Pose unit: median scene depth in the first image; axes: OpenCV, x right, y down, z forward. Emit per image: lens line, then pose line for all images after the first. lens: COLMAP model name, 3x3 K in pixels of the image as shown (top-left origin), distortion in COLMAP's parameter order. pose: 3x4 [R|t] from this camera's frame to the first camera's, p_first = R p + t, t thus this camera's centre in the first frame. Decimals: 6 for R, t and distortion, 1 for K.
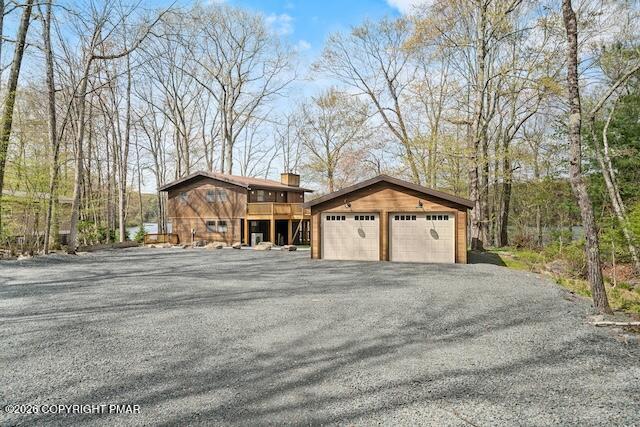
lens RADIAL K [[435.1, 0, 315.8], [0, 435.1, 209.5], [0, 0, 1]] dist [-0.008996, 0.000265]
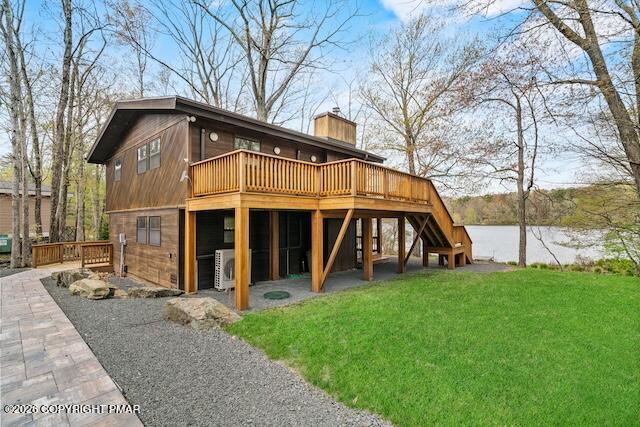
lens RADIAL K [[295.7, 0, 313.3], [0, 295.7, 208.5], [0, 0, 1]] dist [-0.002127, 0.000738]
pose [[0.972202, -0.007572, -0.234022, -0.008006], [0.005543, 0.999941, -0.009324, 0.023783], [0.234079, 0.007768, 0.972187, 0.789995]]
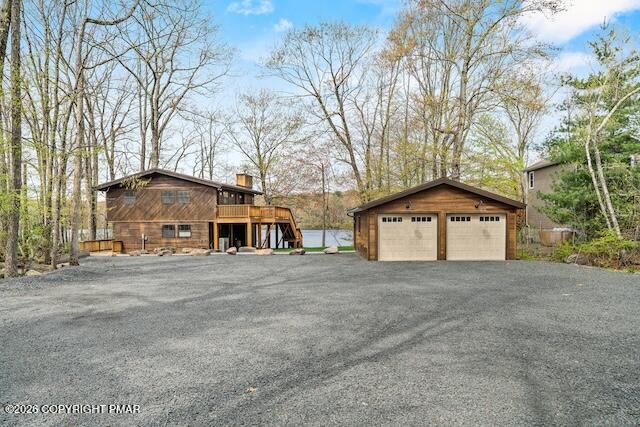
lens RADIAL K [[435.1, 0, 318.4], [0, 435.1, 217.7], [0, 0, 1]] dist [-0.008996, 0.000265]
pose [[0.941150, -0.001691, 0.337984, -0.264281], [-0.001037, 0.999968, 0.007891, 0.004401], [-0.337987, -0.007777, 0.941119, 0.069557]]
